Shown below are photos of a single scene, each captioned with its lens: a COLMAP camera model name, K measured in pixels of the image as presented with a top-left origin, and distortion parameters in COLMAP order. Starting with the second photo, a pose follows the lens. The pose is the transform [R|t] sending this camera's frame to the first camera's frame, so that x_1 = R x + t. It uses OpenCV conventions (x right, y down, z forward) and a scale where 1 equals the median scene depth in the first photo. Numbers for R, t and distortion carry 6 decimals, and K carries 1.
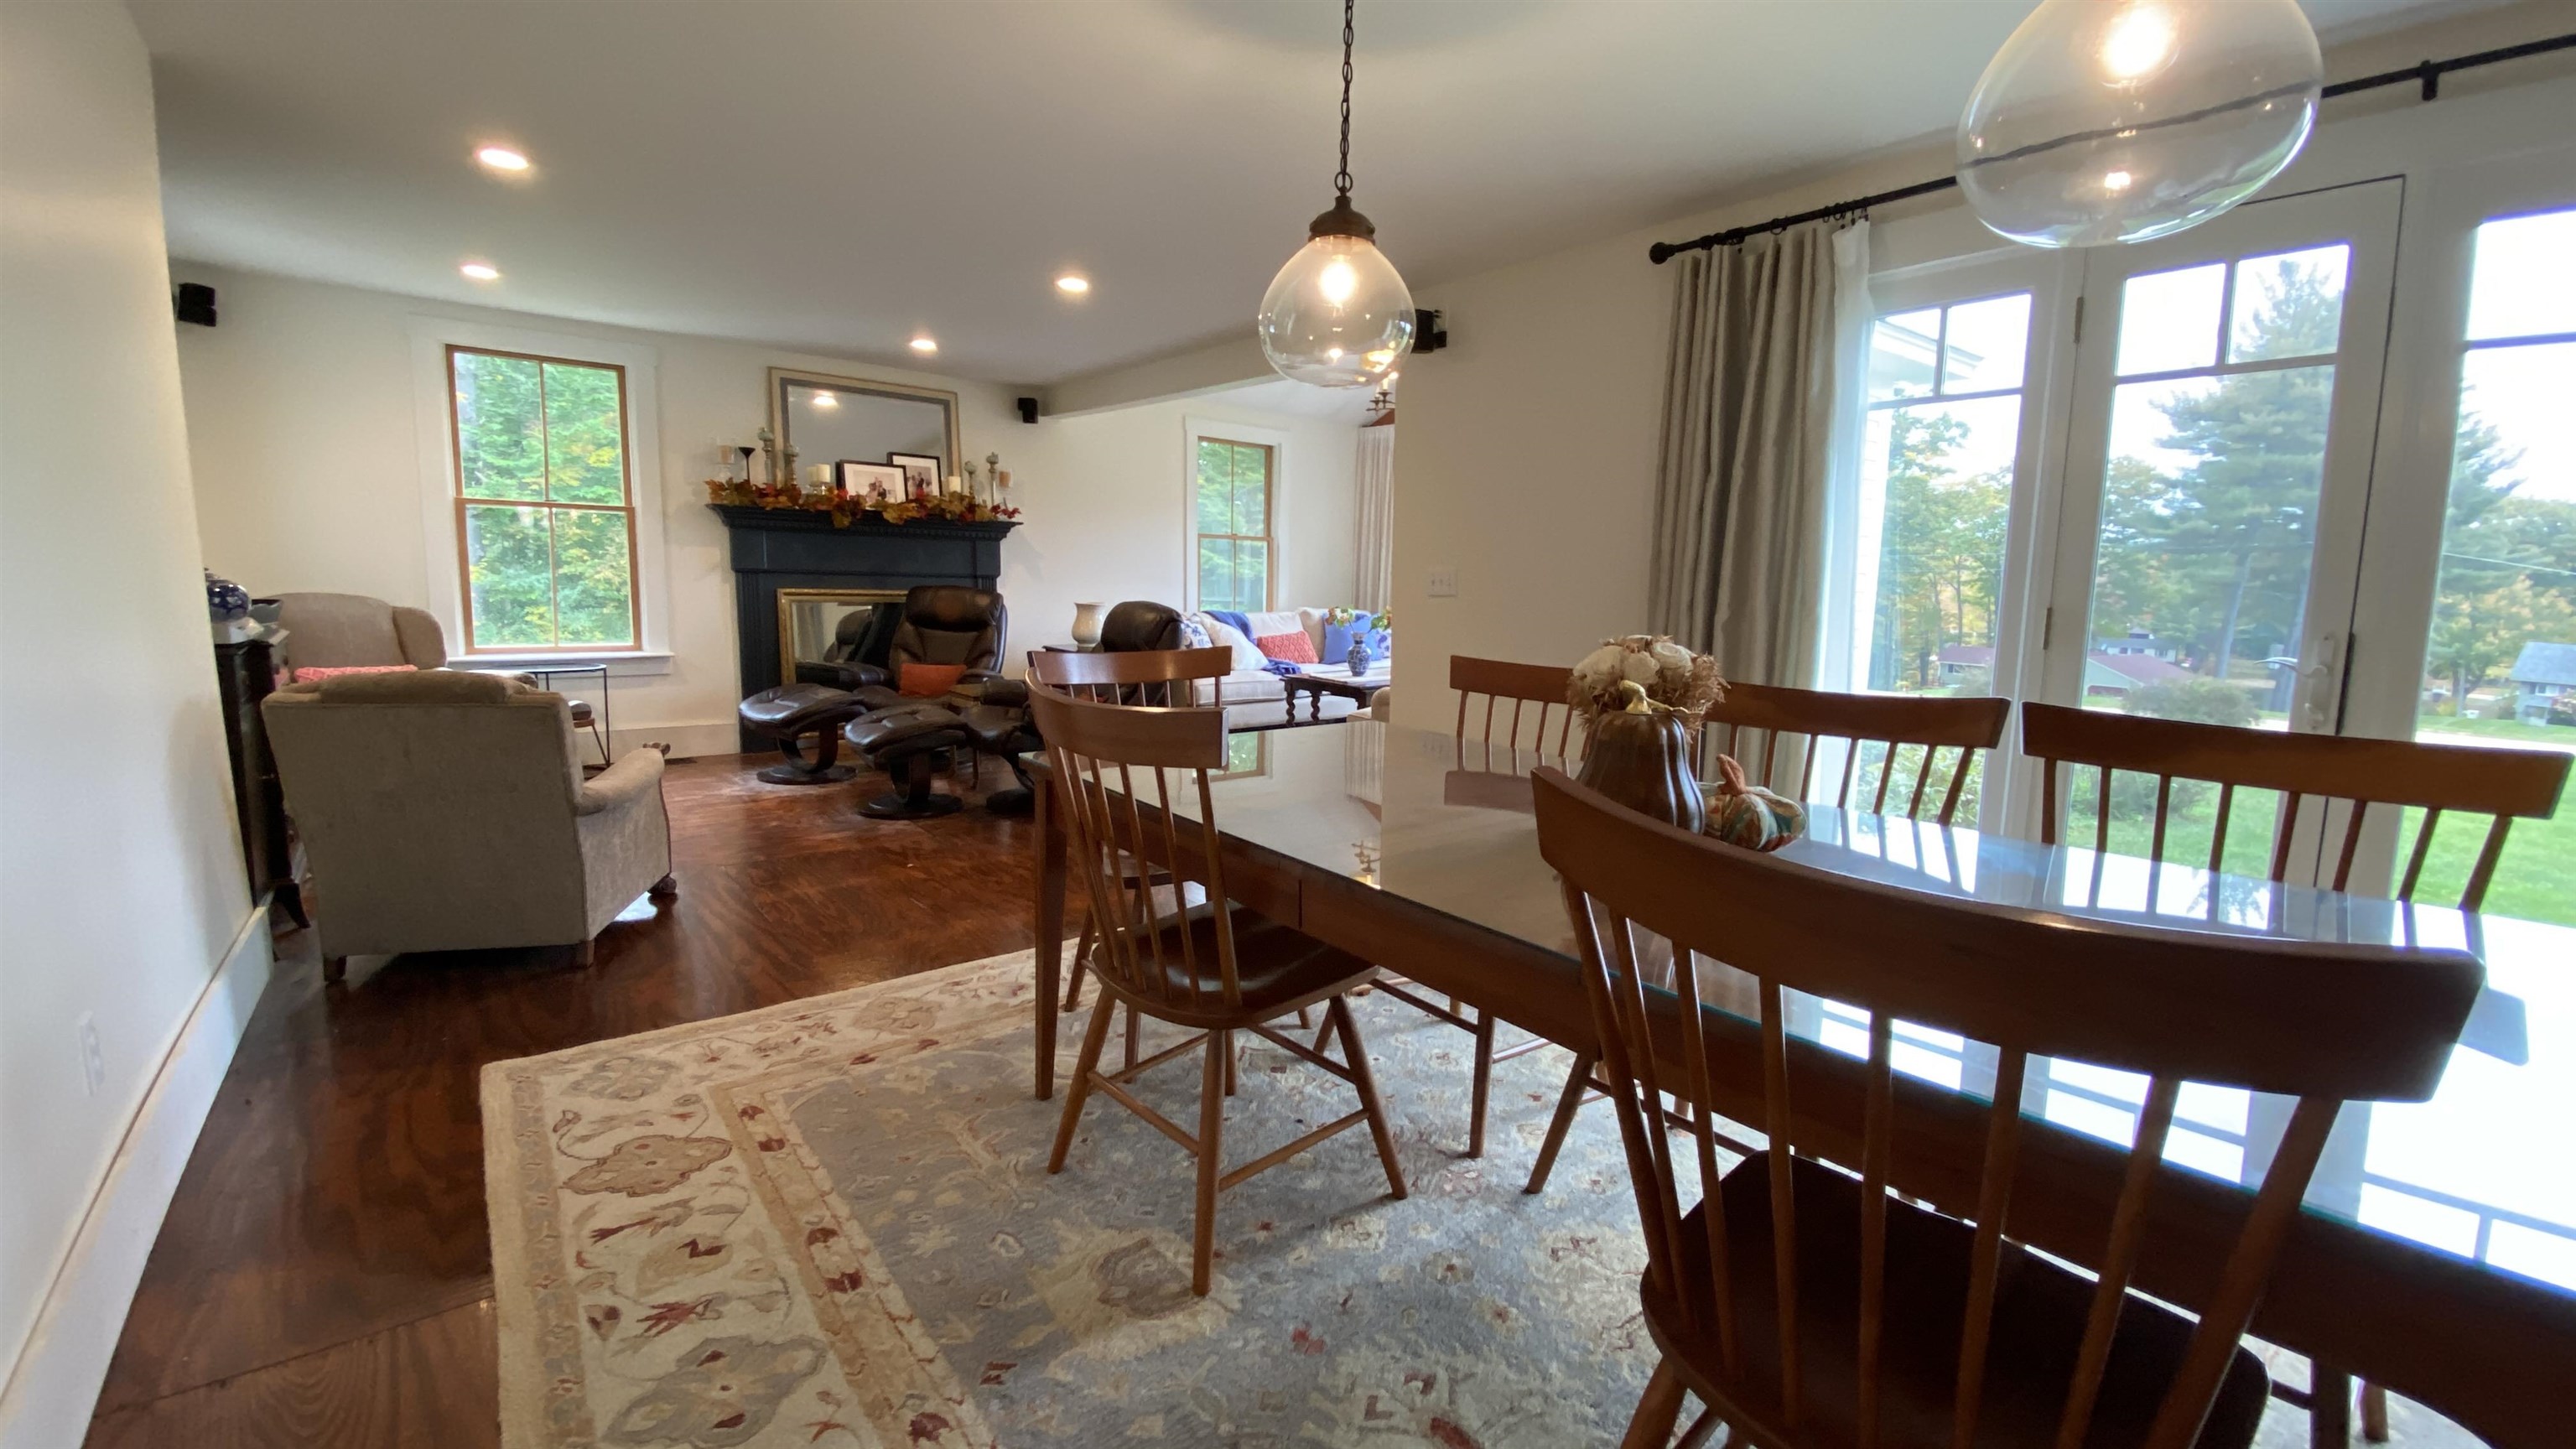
lens RADIAL K [[1057.4, 0, 1275.9], [0, 1057.4, 712.3], [0, 0, 1]] dist [0.004925, -0.001263]
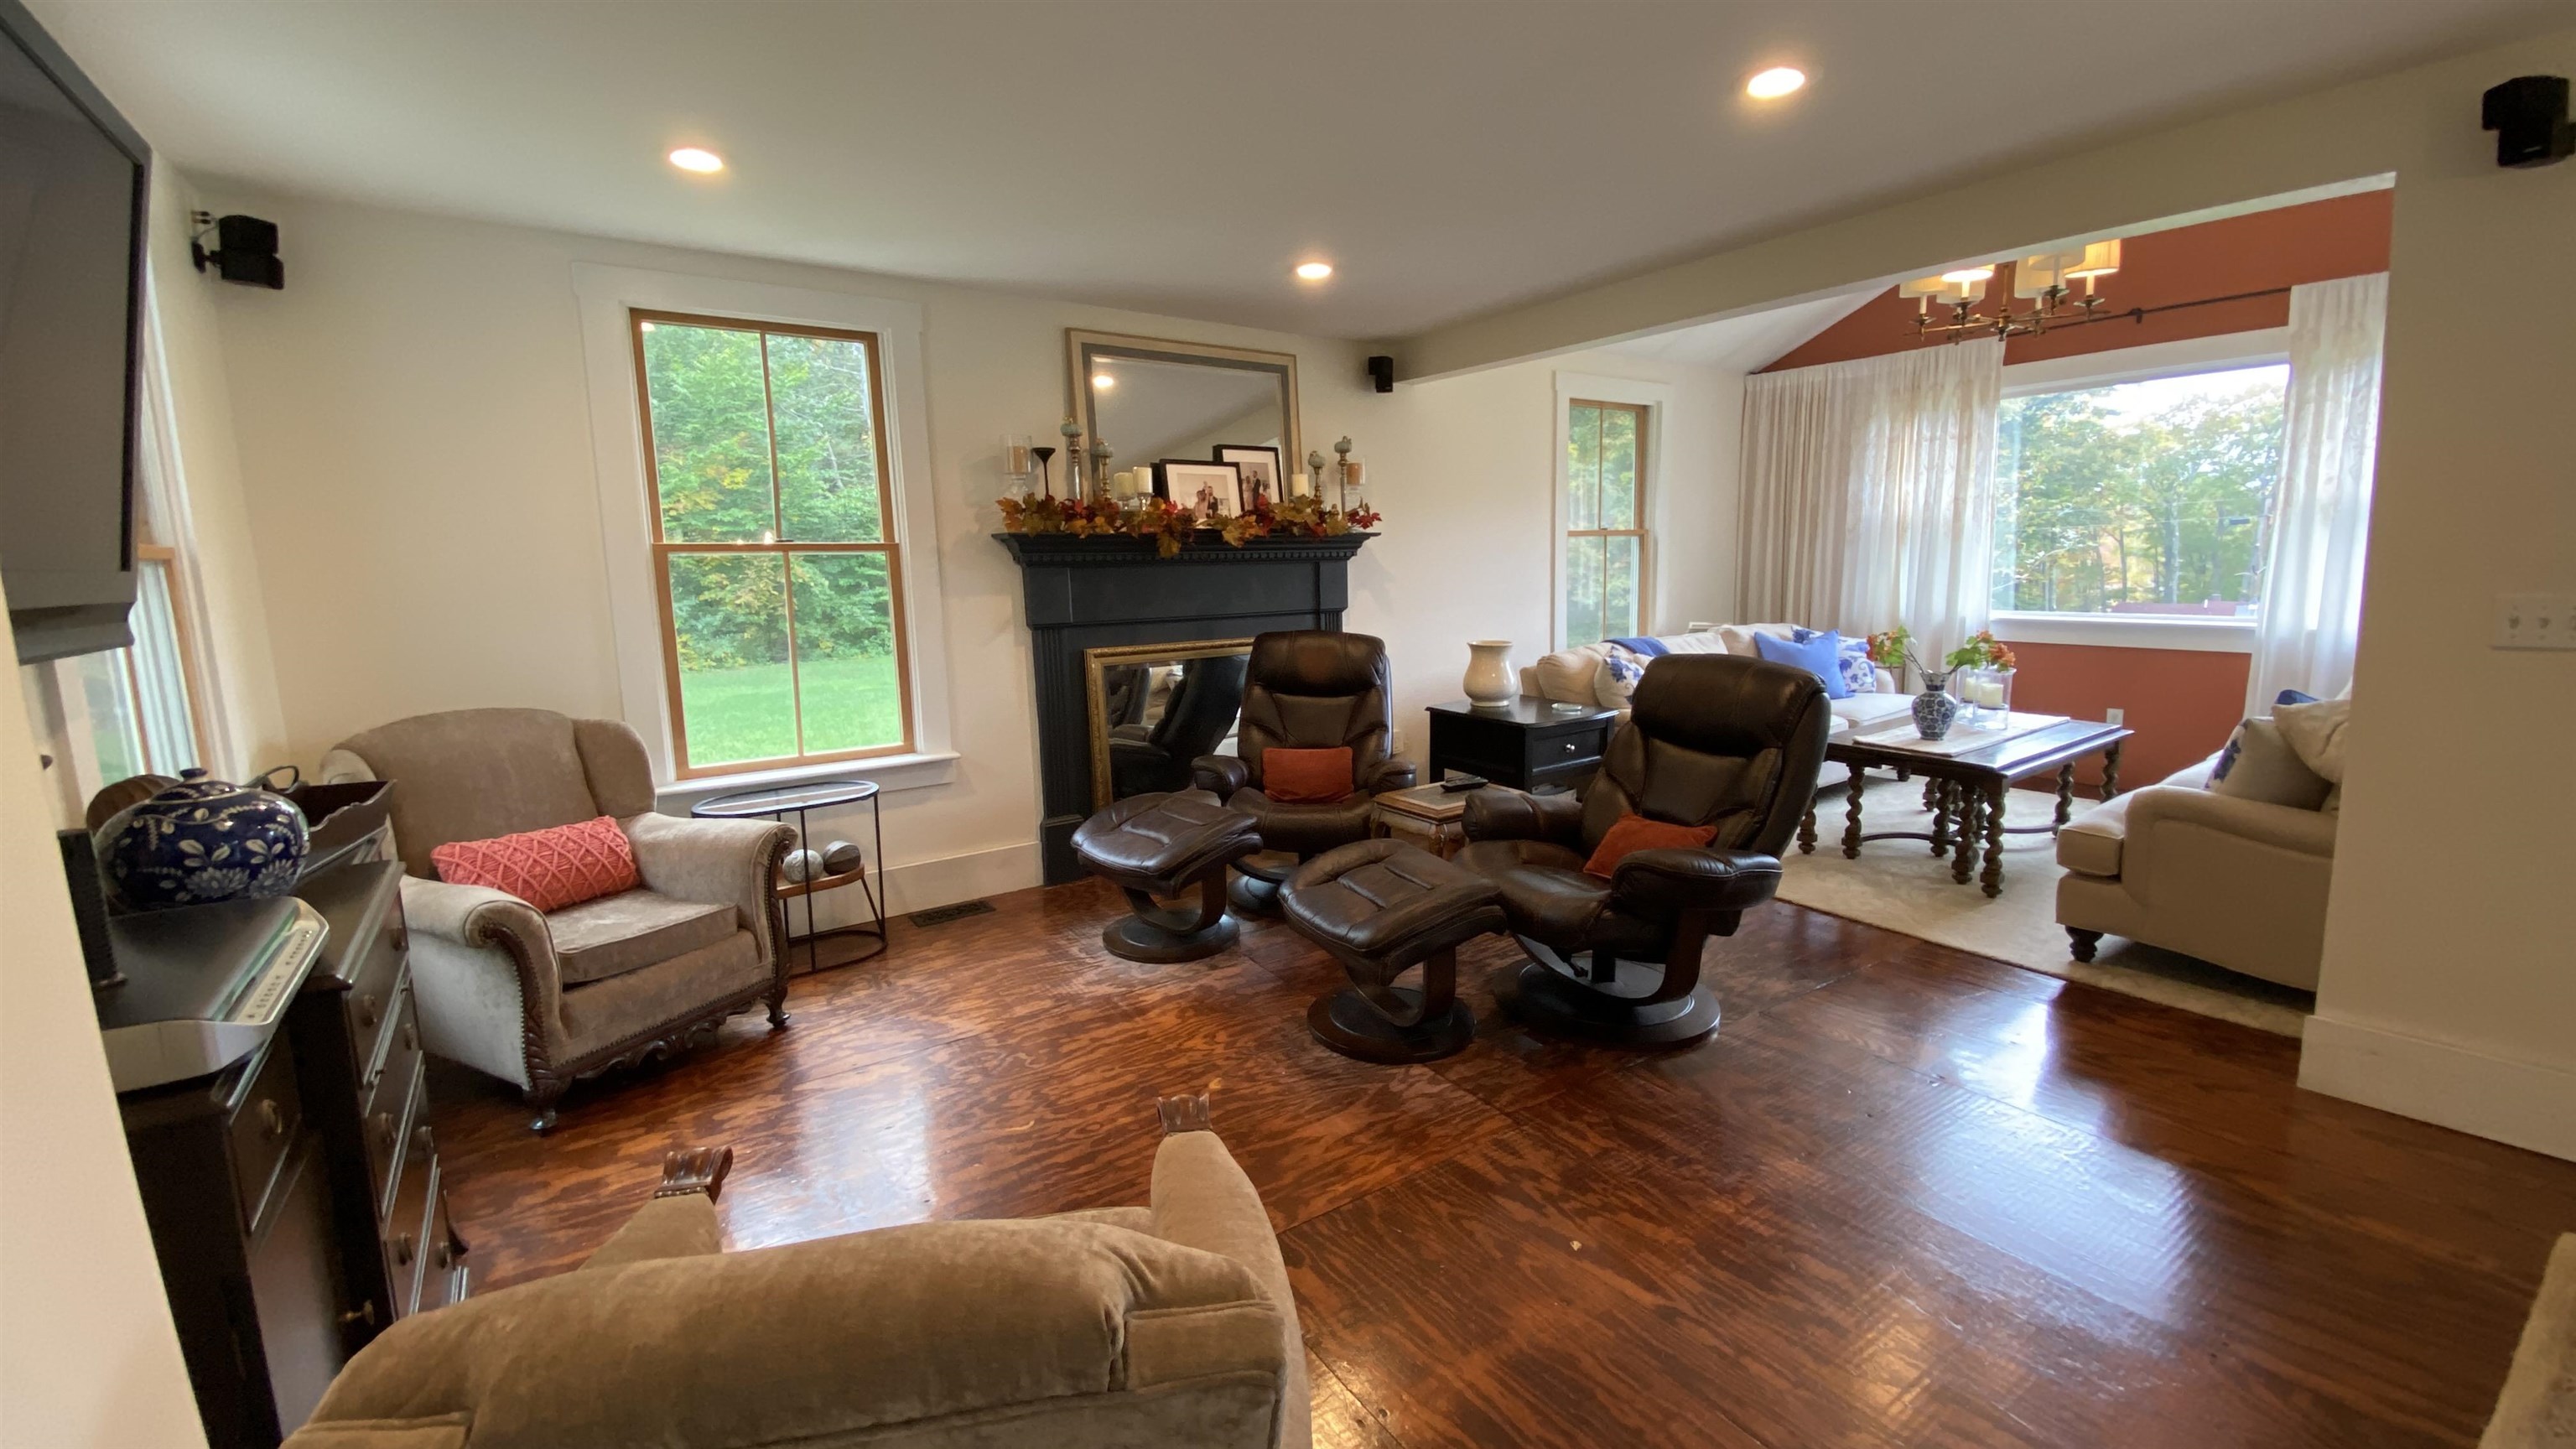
lens RADIAL K [[1057.4, 0, 1299.3], [0, 1057.4, 724.5], [0, 0, 1]] dist [0.004925, -0.001263]
pose [[0.996417, -0.037908, -0.075604, -0.268036], [0.039623, 0.998988, 0.021306, -0.073740], [0.074719, -0.024225, 0.996910, 0.304038]]
